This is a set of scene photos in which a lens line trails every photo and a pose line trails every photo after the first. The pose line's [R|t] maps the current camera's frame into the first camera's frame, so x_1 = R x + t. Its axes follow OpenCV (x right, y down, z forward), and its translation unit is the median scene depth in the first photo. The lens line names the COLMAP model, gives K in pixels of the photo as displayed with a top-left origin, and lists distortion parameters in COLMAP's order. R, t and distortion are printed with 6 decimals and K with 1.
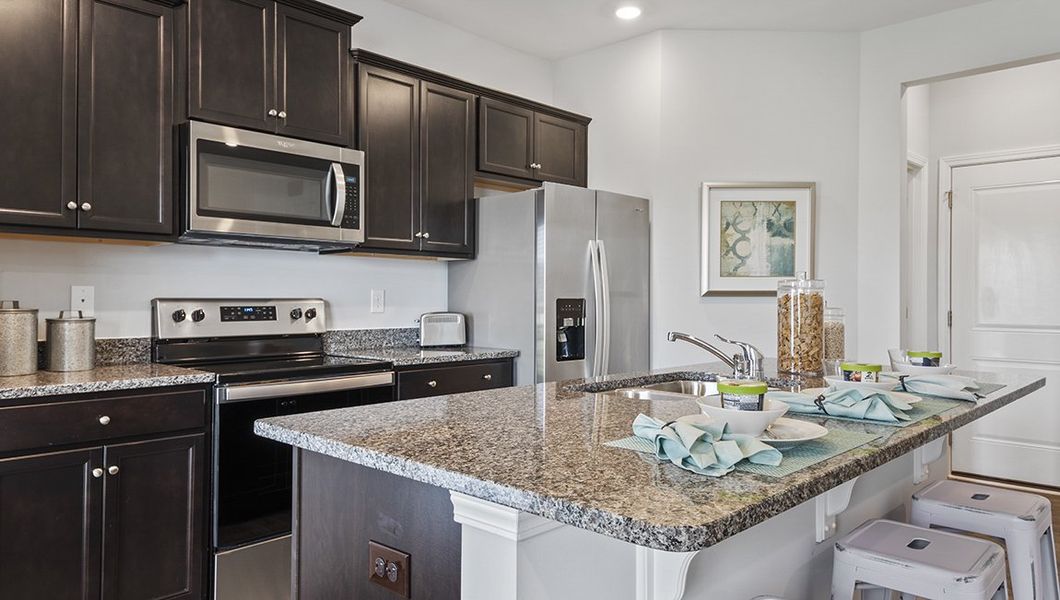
lens RADIAL K [[553.7, 0, 531.5], [0, 553.7, 297.9], [0, 0, 1]] dist [0.047508, -0.045014]
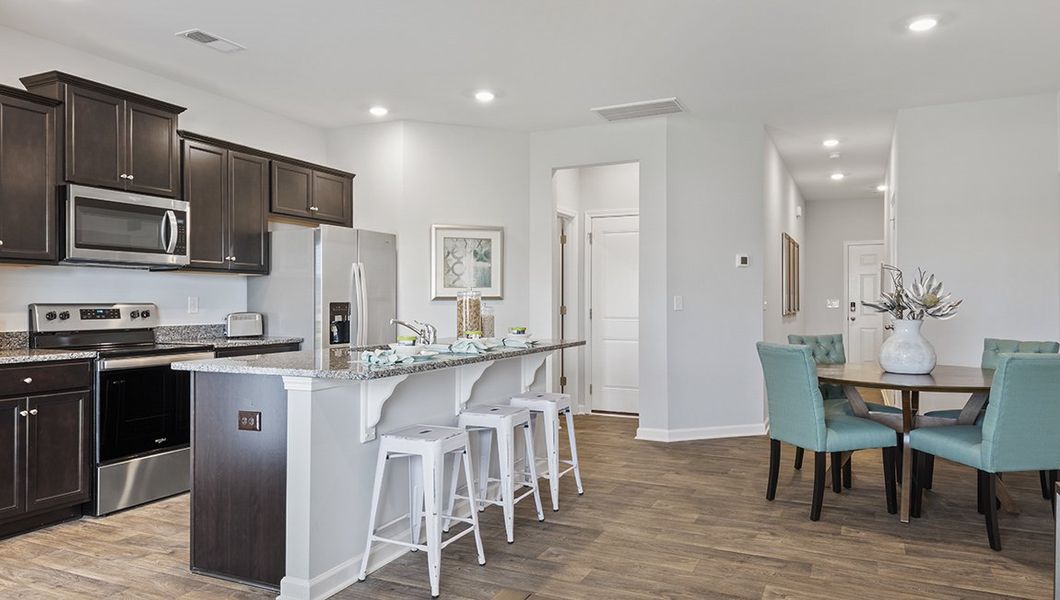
lens RADIAL K [[687.1, 0, 543.6], [0, 687.1, 303.5], [0, 0, 1]] dist [0.022331, -0.003949]
pose [[0.944579, -0.005939, 0.328230, -0.019890], [0.005113, 0.999981, 0.003378, 0.000965], [-0.328243, -0.001513, 0.944592, -0.971150]]
